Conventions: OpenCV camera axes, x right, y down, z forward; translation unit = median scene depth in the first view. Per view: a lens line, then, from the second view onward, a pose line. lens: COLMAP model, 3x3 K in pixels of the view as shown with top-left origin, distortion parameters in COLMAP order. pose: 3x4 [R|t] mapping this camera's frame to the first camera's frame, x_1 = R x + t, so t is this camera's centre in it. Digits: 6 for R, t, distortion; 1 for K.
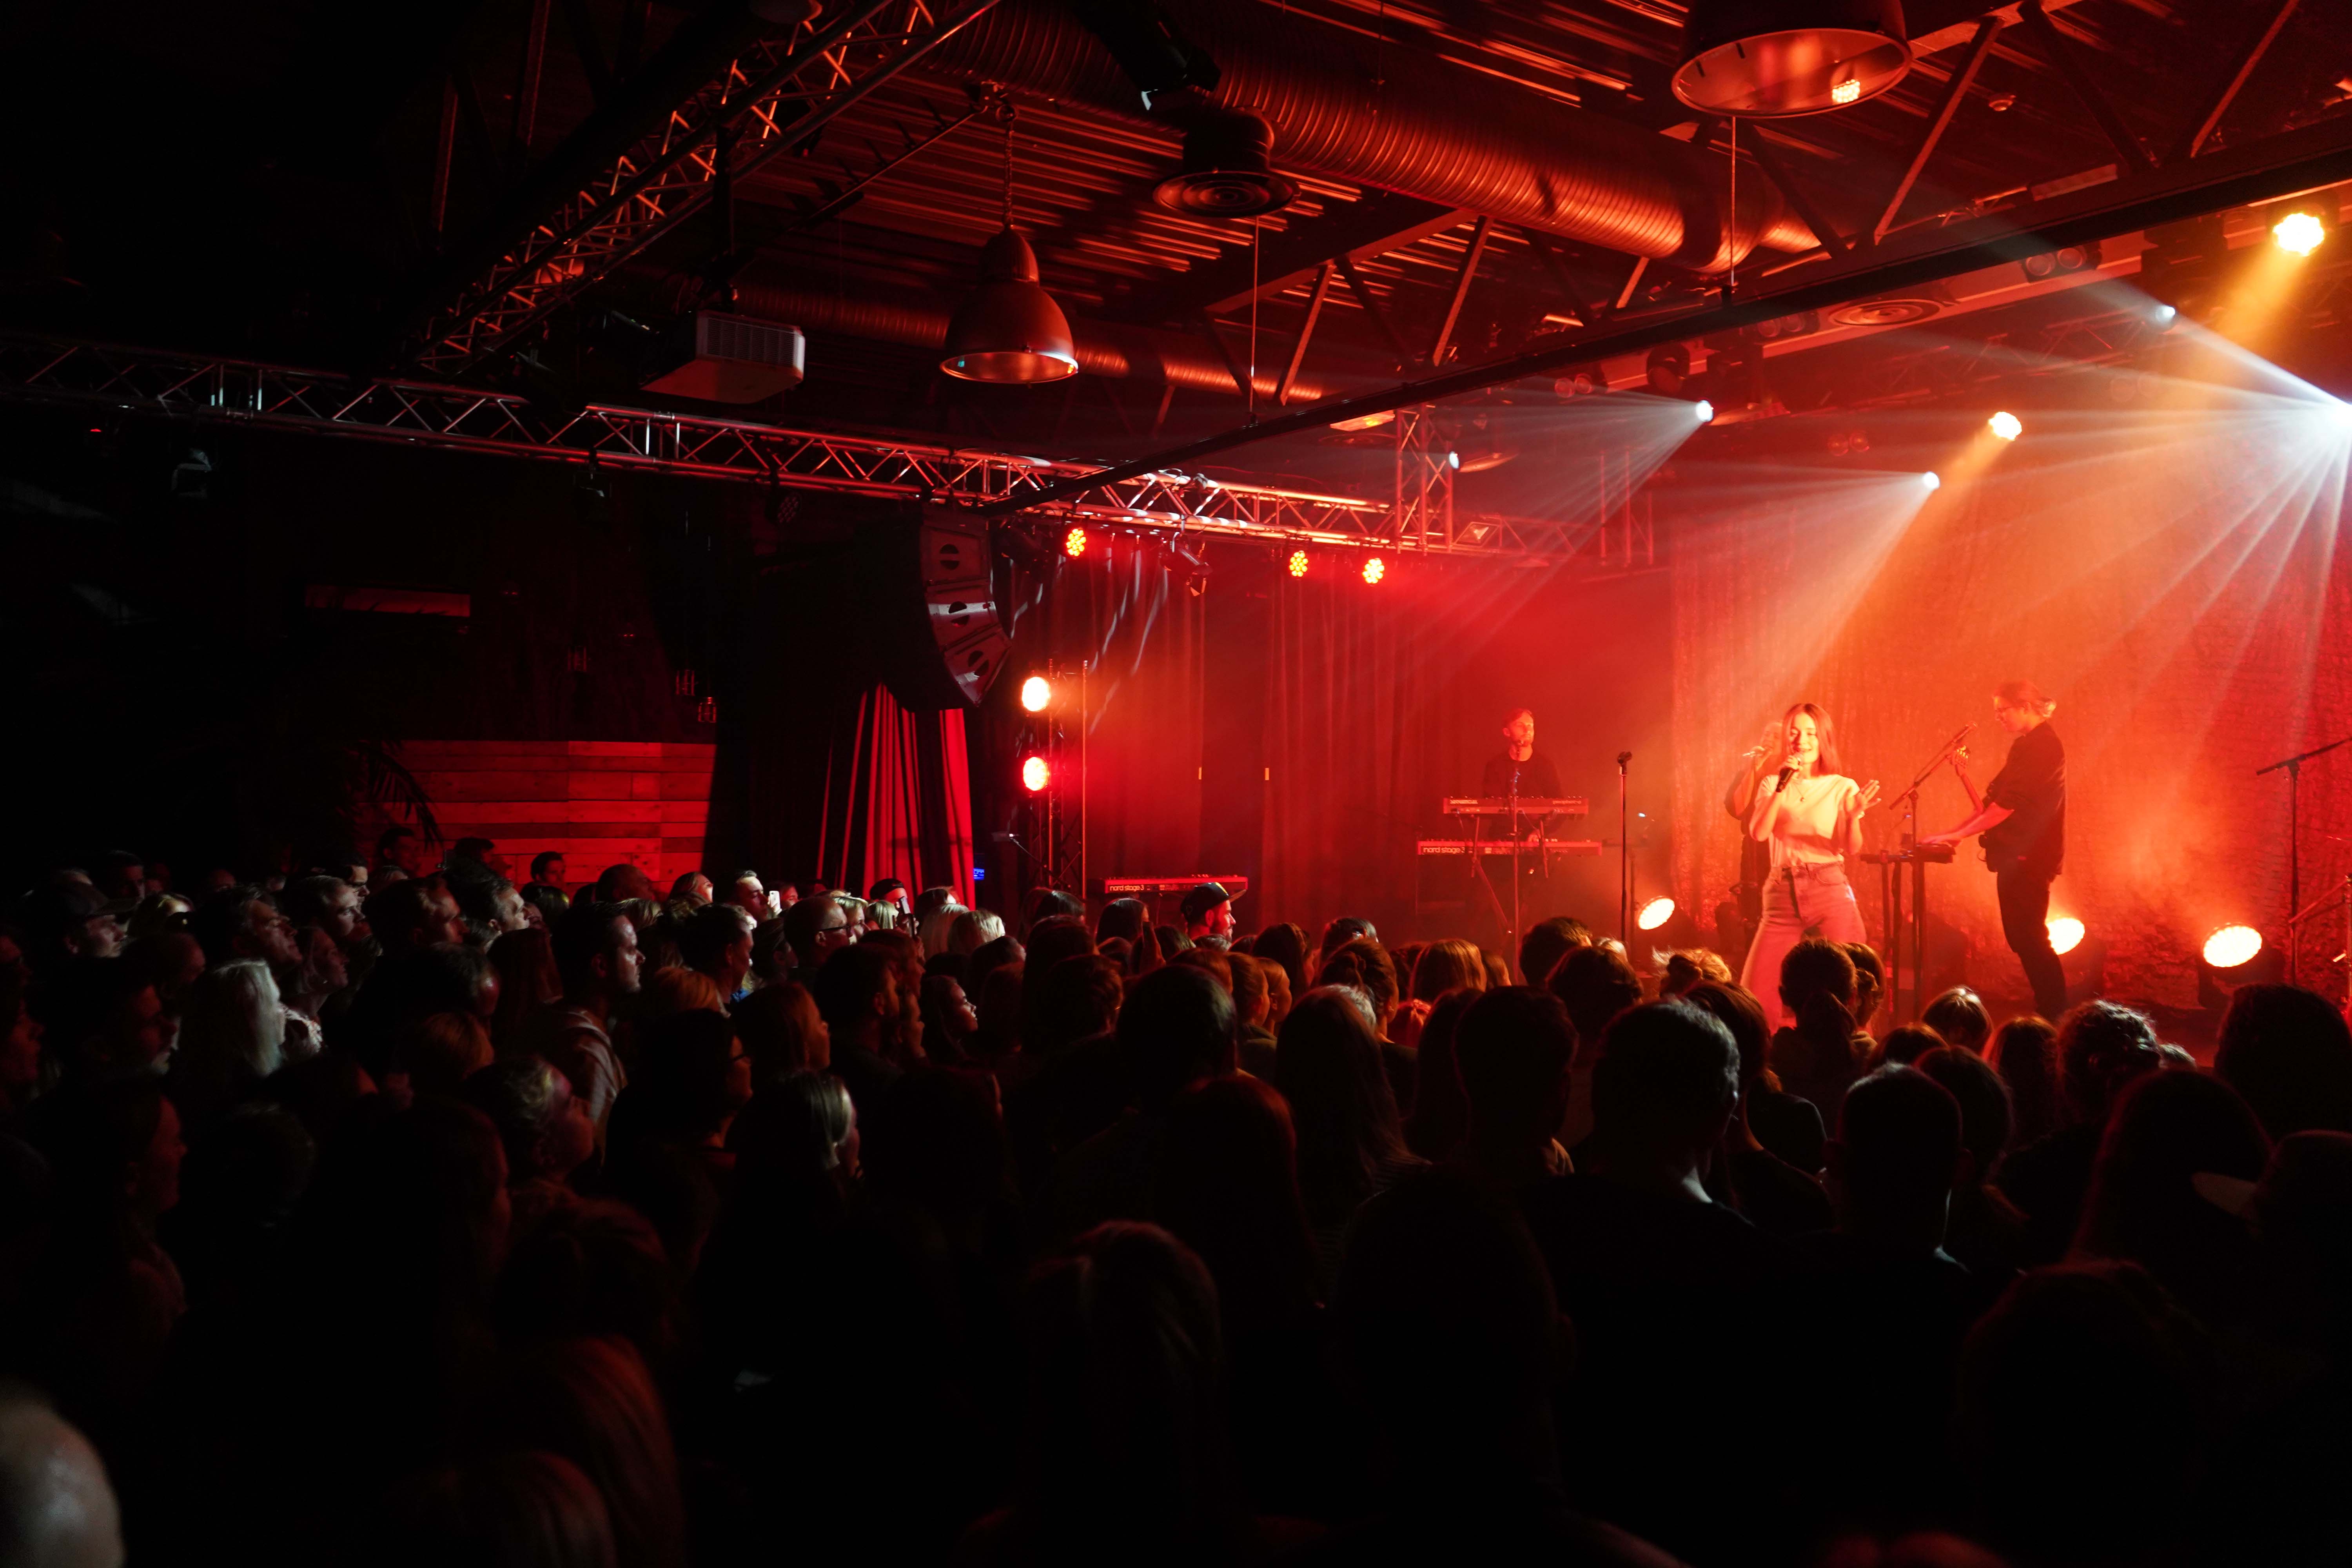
lens RADIAL K [[1893.4, 0, 1176.6], [0, 1893.4, 782.9], [0, 0, 1]] dist [0.003829, 0.003190]
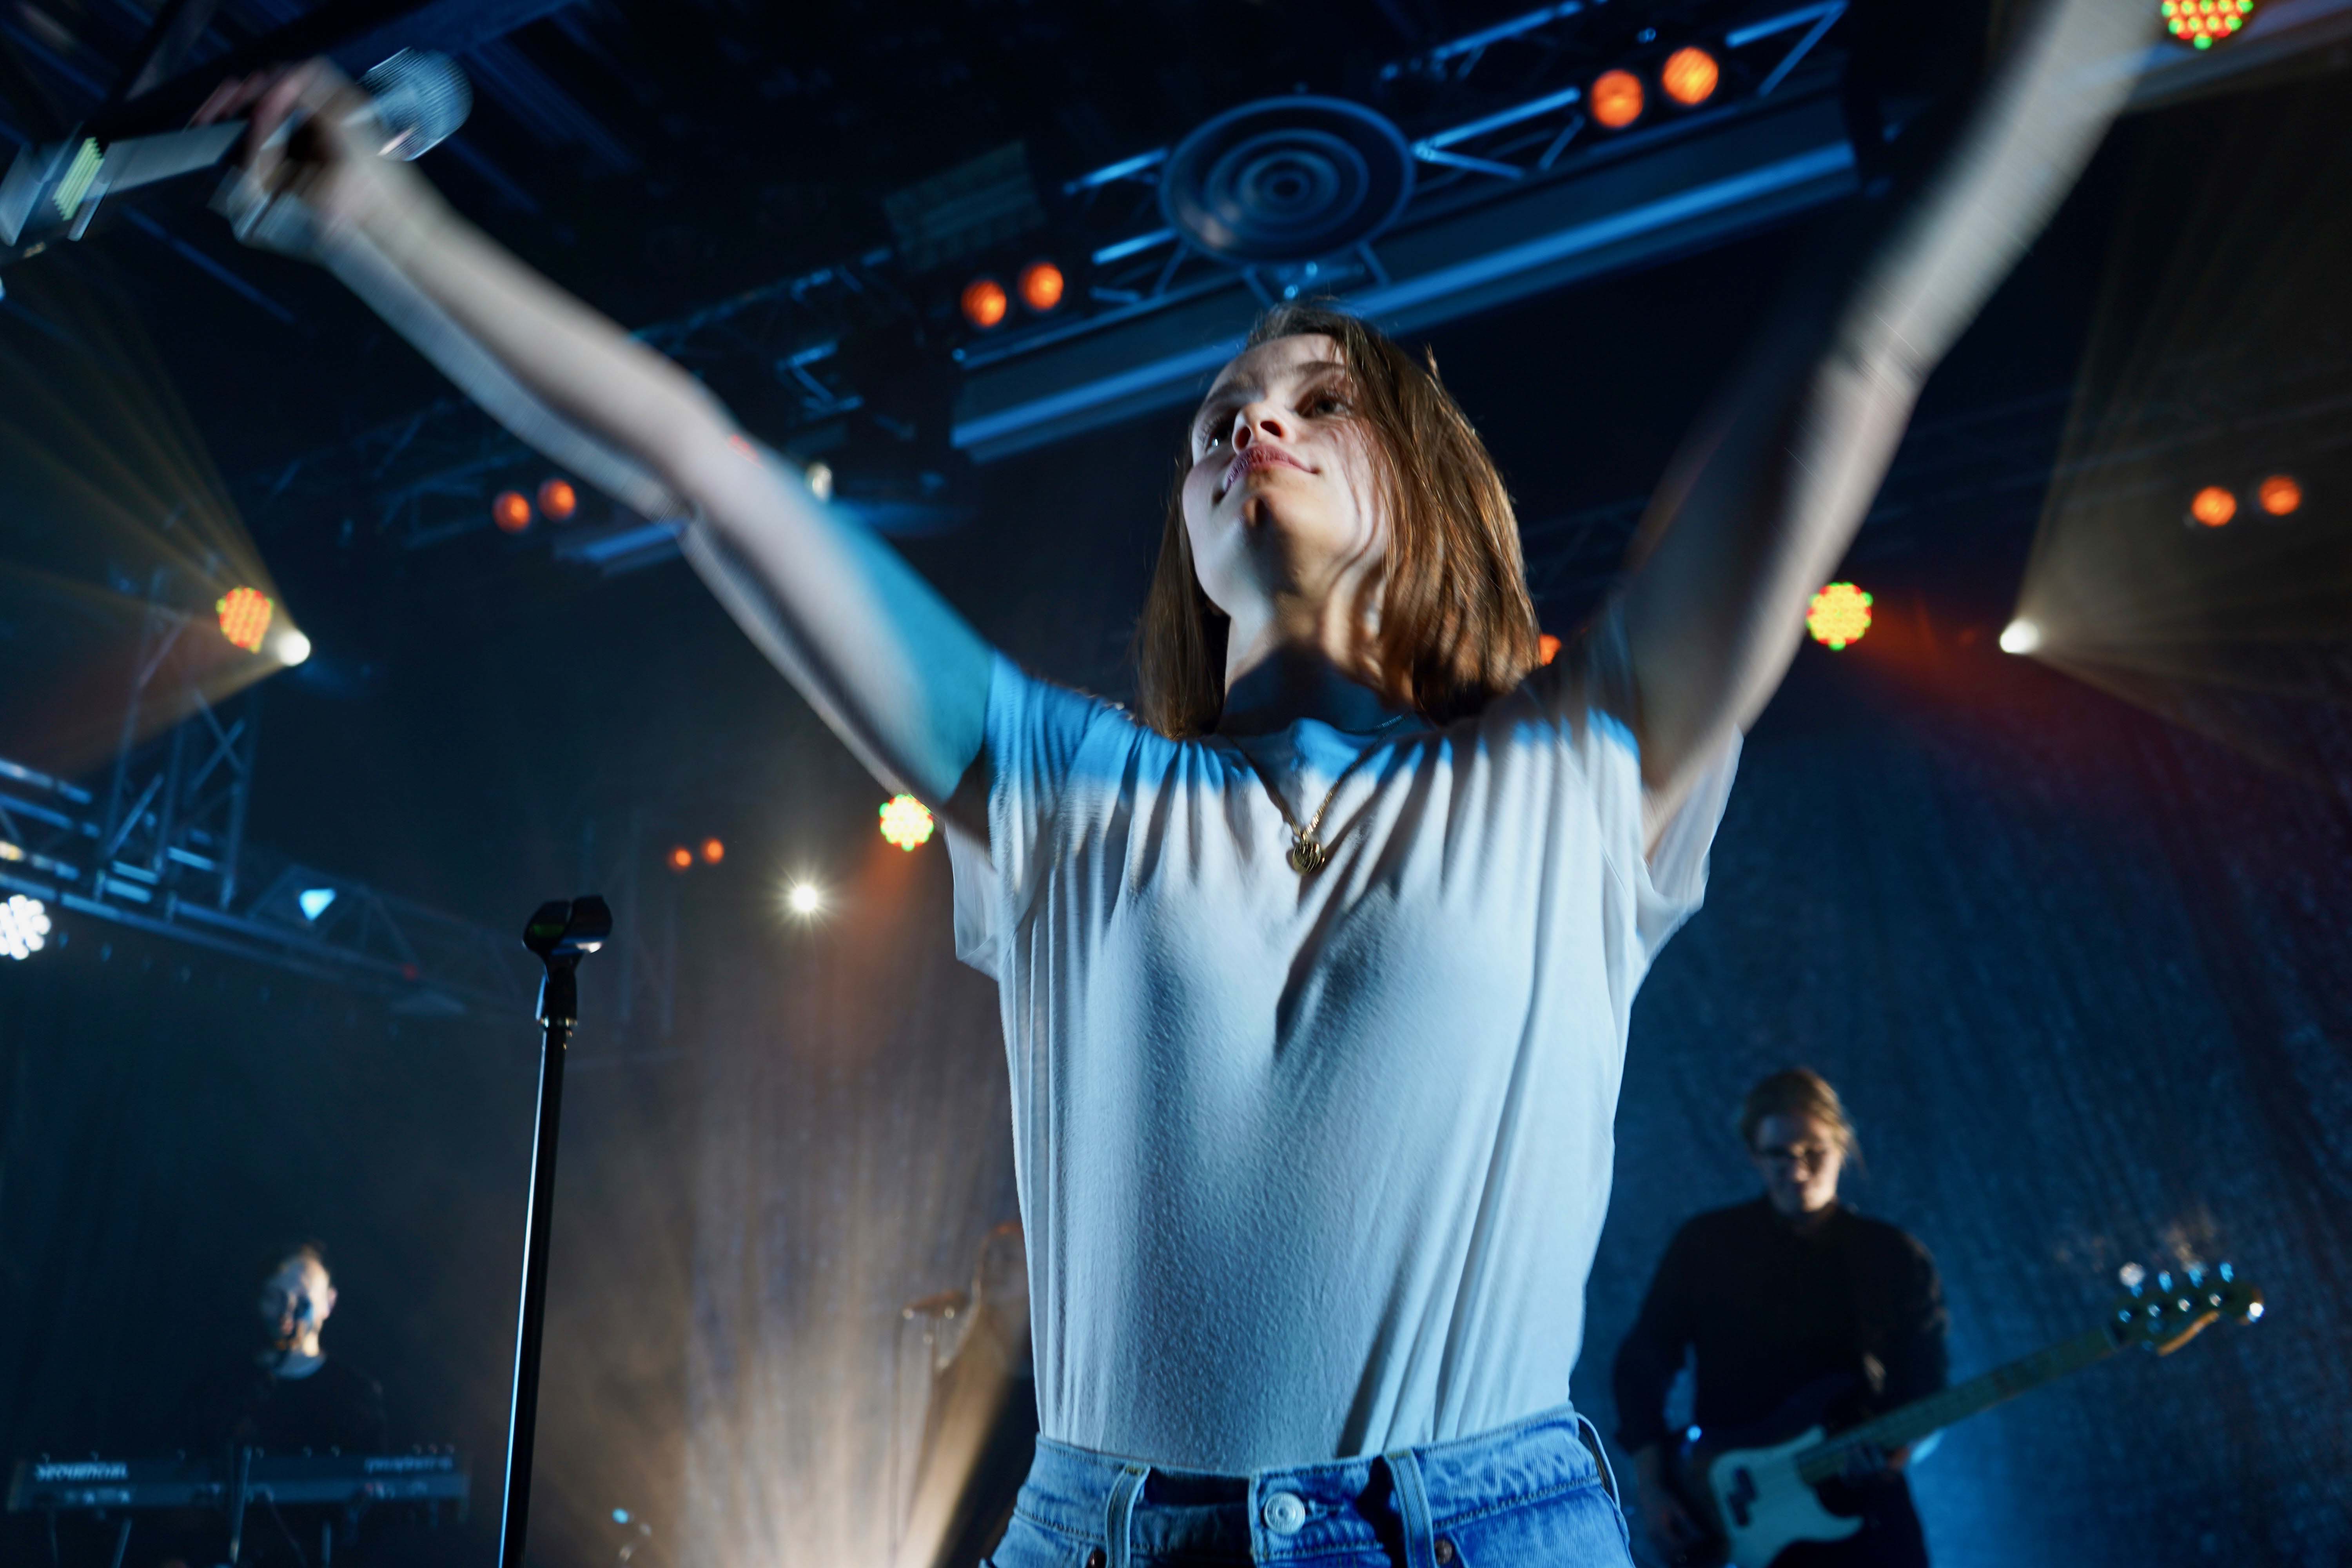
lens RADIAL K [[1893.4, 0, 1172.2], [0, 1893.4, 790.2], [0, 0, 1]] dist [0.003829, 0.003190]
pose [[0.868188, 0.147459, 0.473821, 0.142060], [0.030396, 0.937234, -0.347374, 0.019779], [-0.495304, 0.315988, 0.809213, 0.589027]]
